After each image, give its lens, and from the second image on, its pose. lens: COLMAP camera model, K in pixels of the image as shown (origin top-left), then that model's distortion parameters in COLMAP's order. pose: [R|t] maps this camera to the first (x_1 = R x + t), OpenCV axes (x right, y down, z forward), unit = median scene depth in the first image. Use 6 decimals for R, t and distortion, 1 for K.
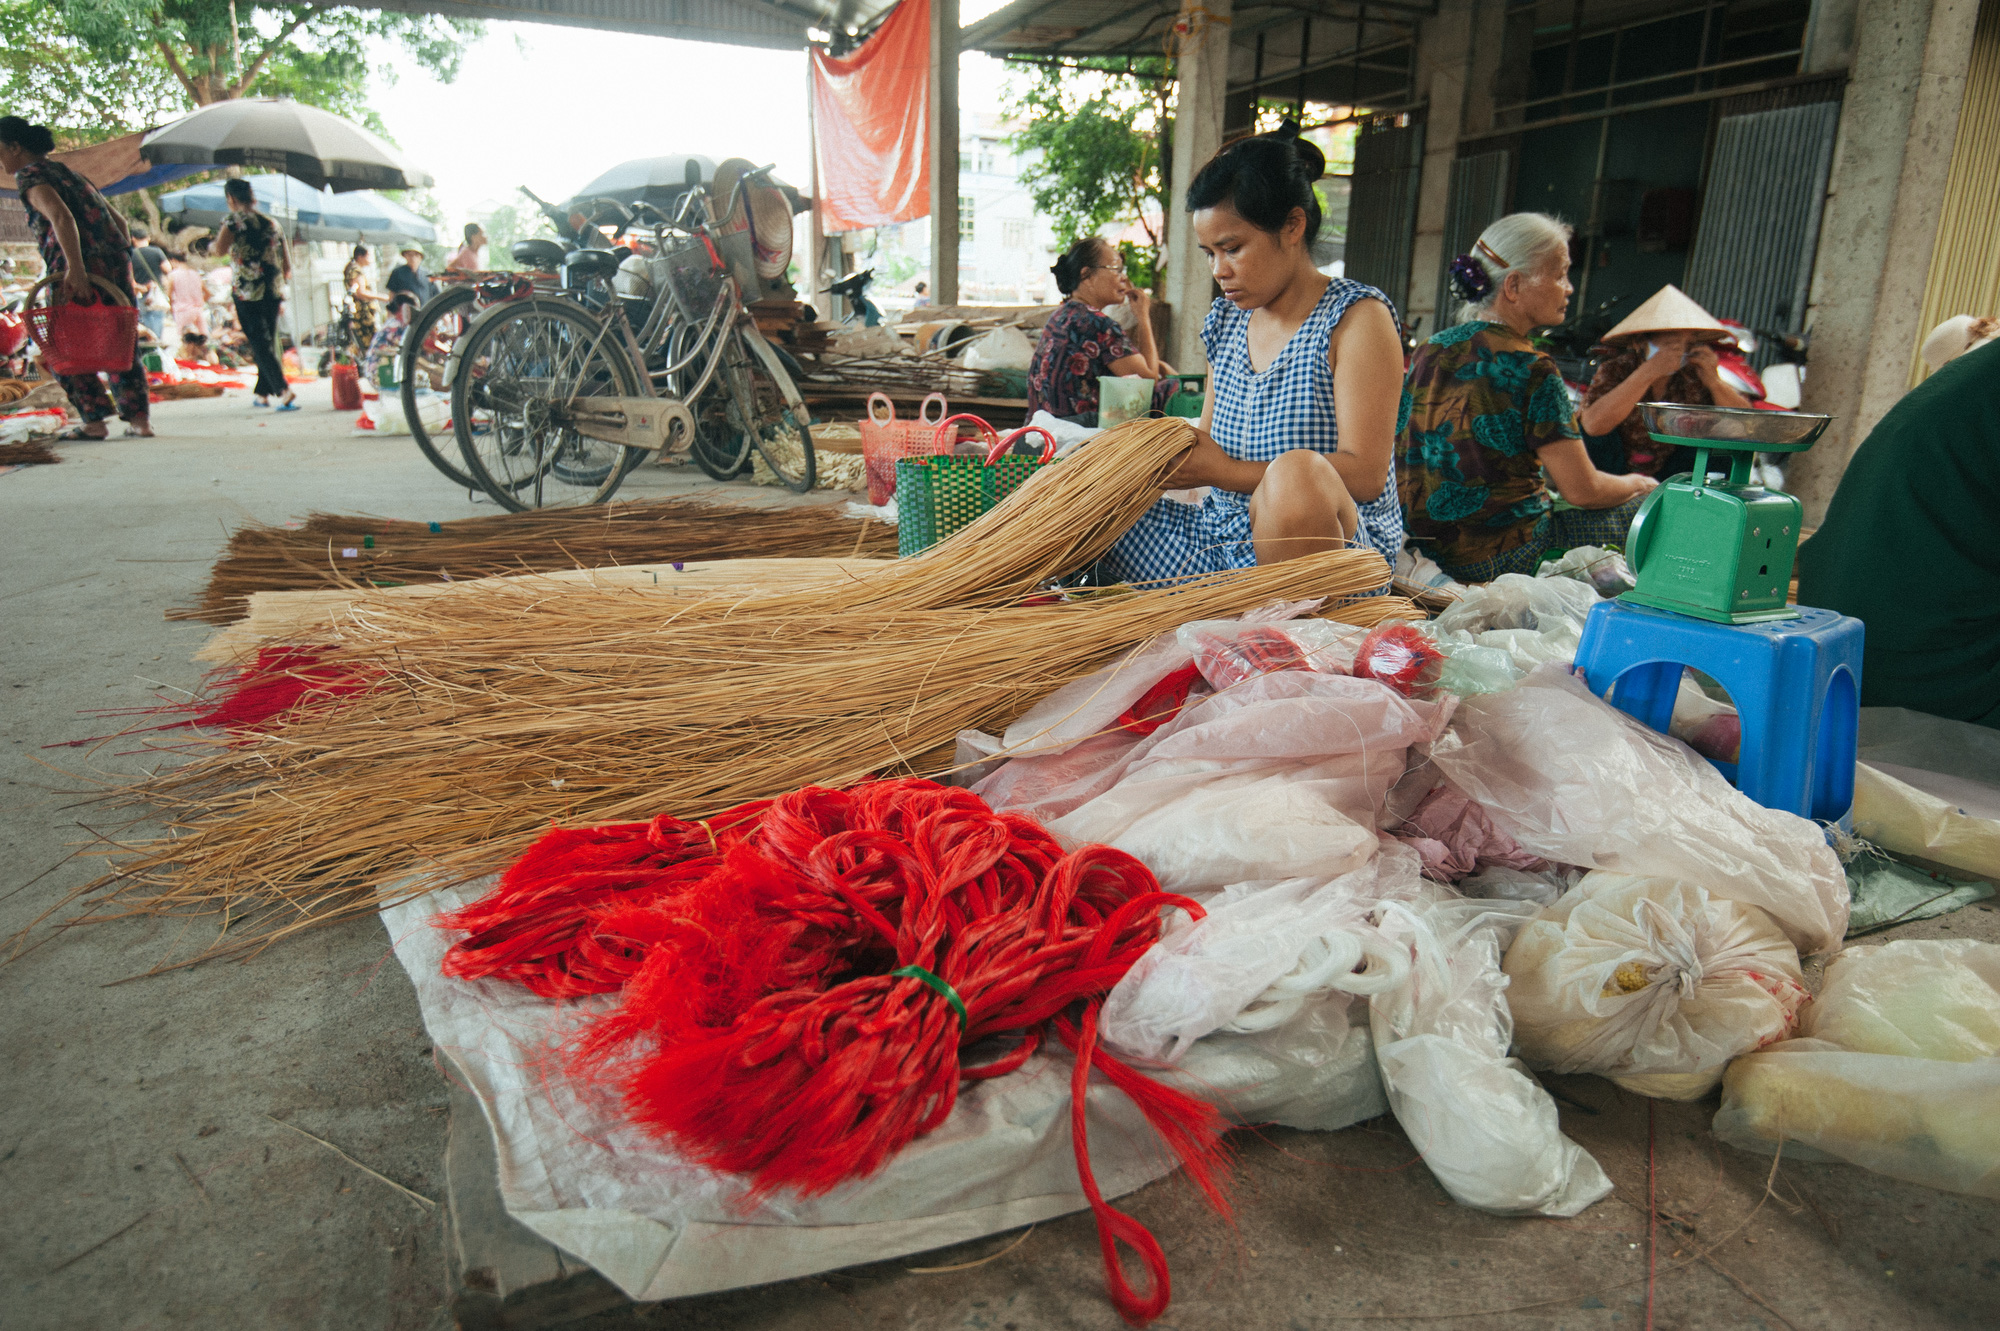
lens RADIAL K [[1250.5, 0, 1000.0], [0, 1250.5, 665.5], [0, 0, 1]] dist [0.000918, 0.000352]
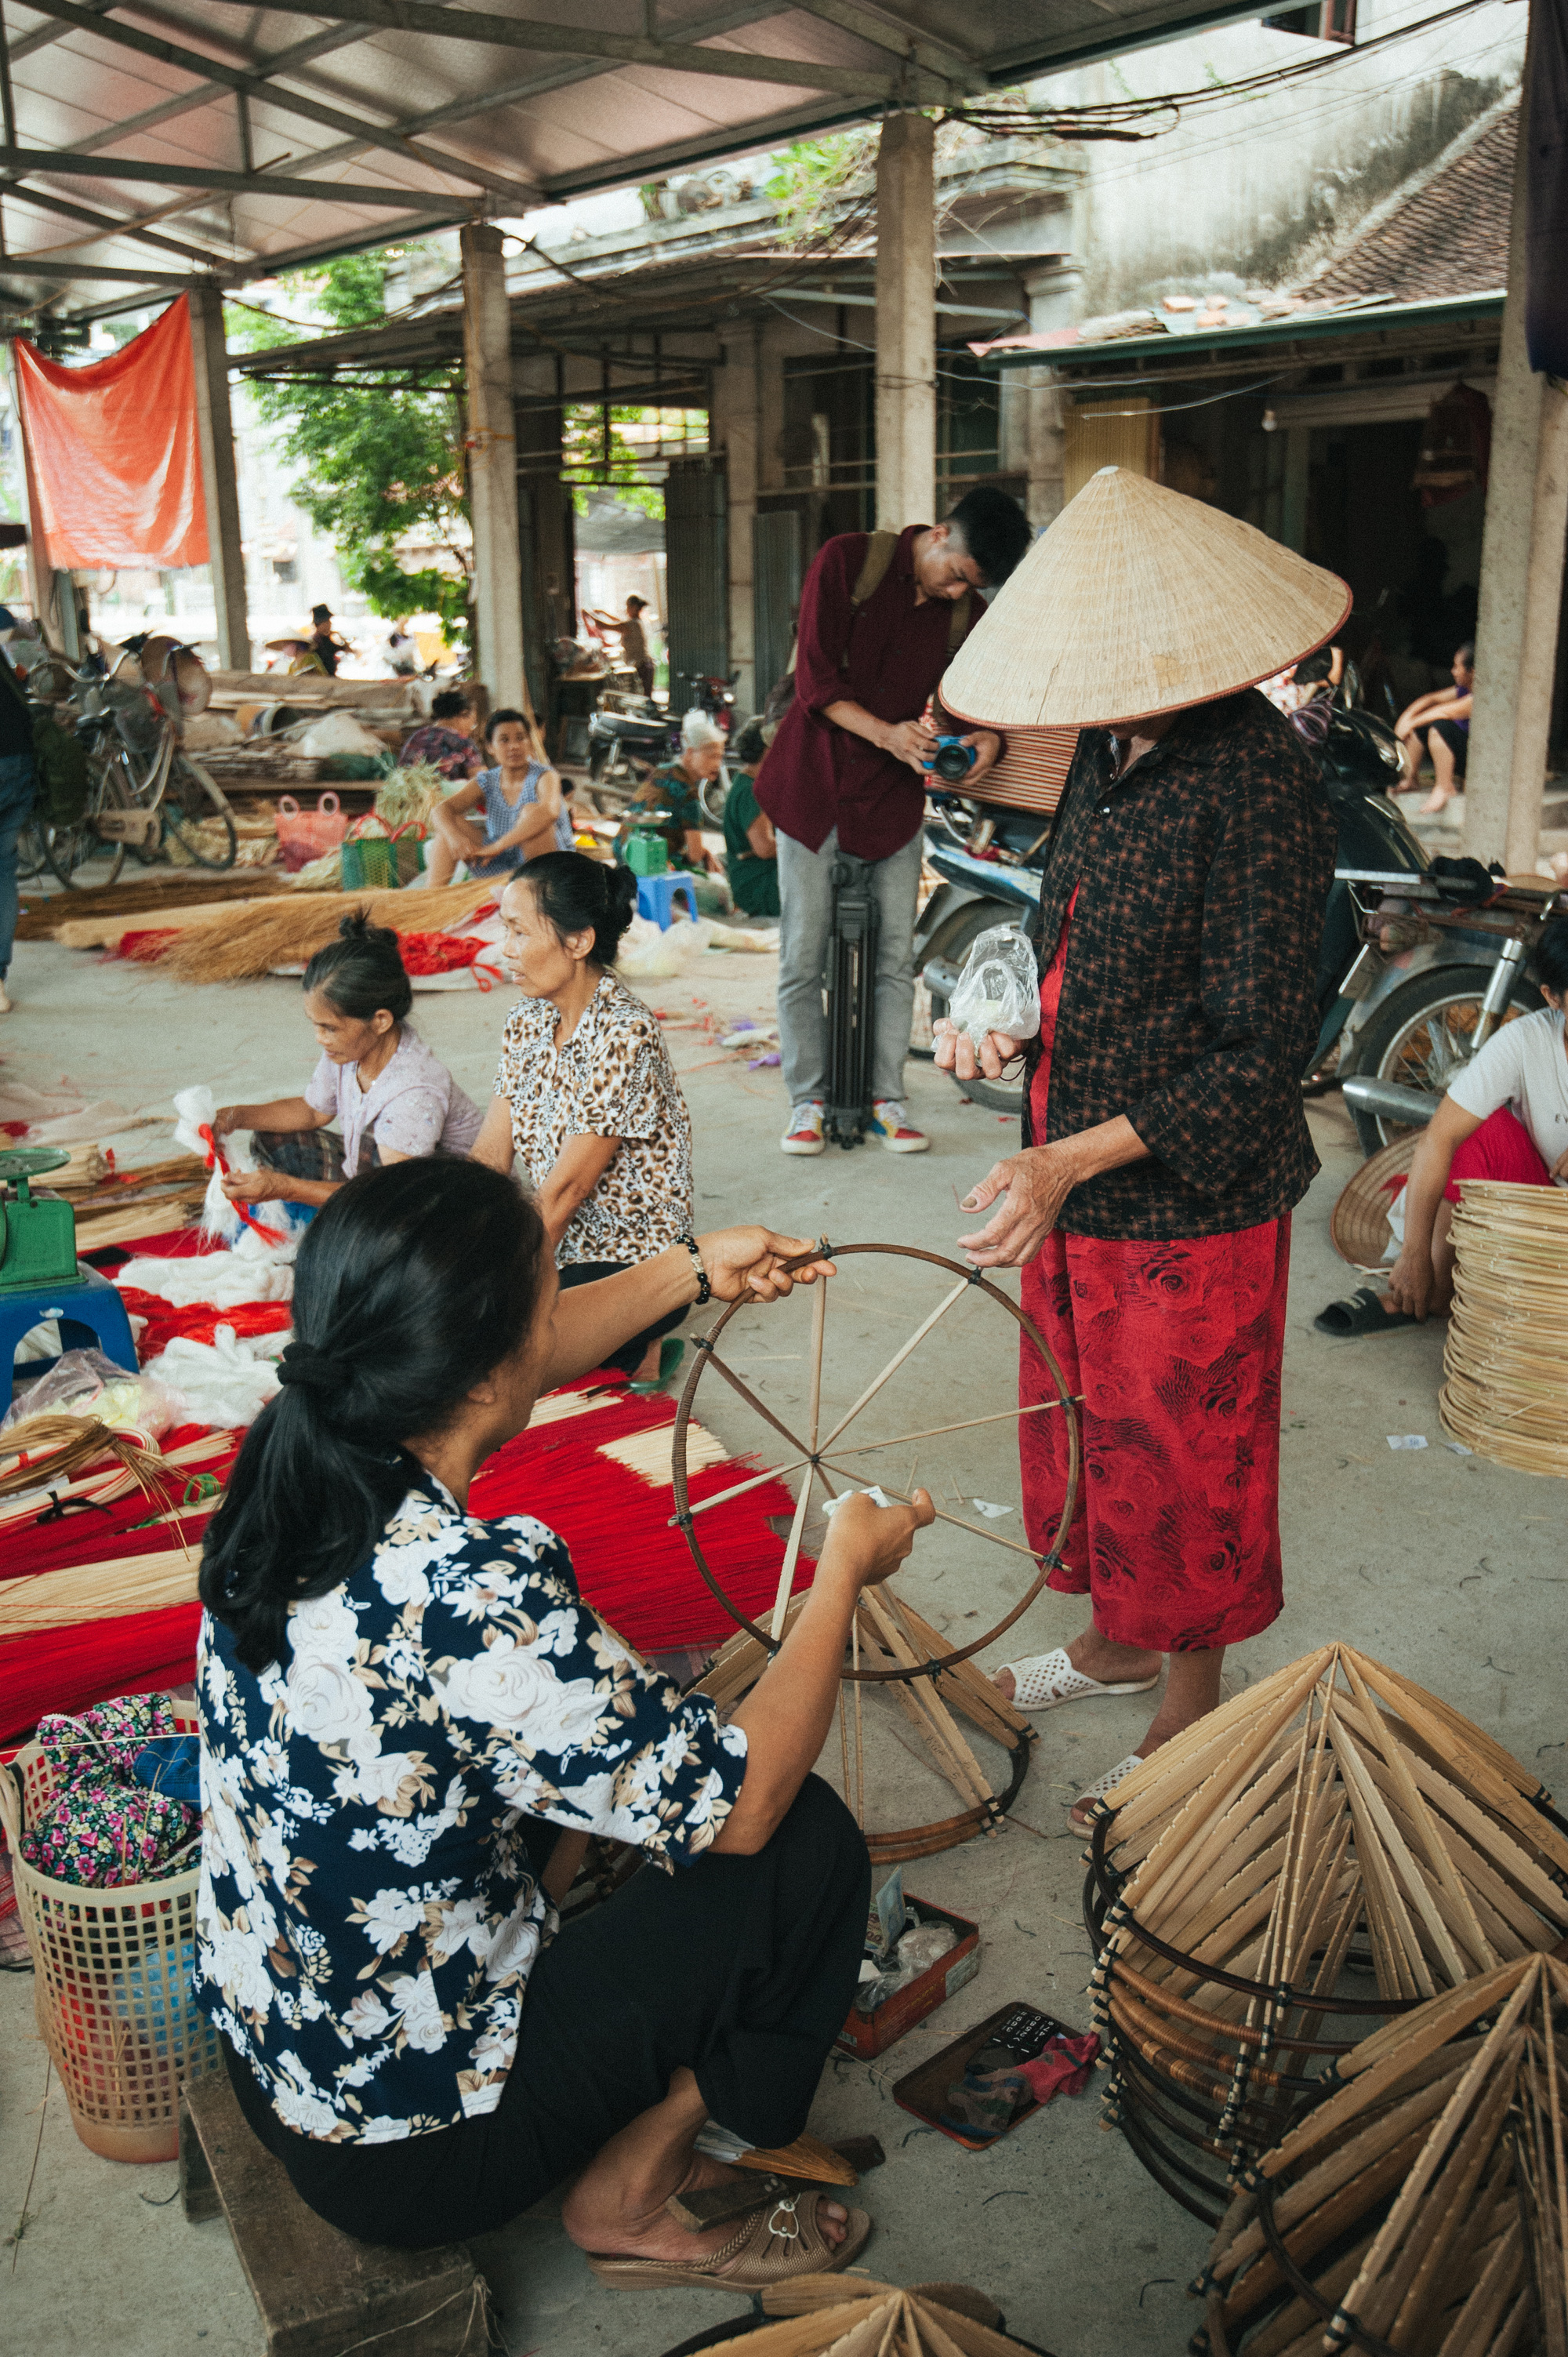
lens RADIAL K [[2267.3, 0, 784.0], [0, 2267.3, 1178.5], [0, 0, 1]] dist [0.091062, 0.001605]
pose [[0.968845, -0.094385, 0.228978, -0.083927], [0.095450, 0.995413, 0.006447, 0.116266], [-0.228536, 0.015610, 0.973410, -0.764327]]
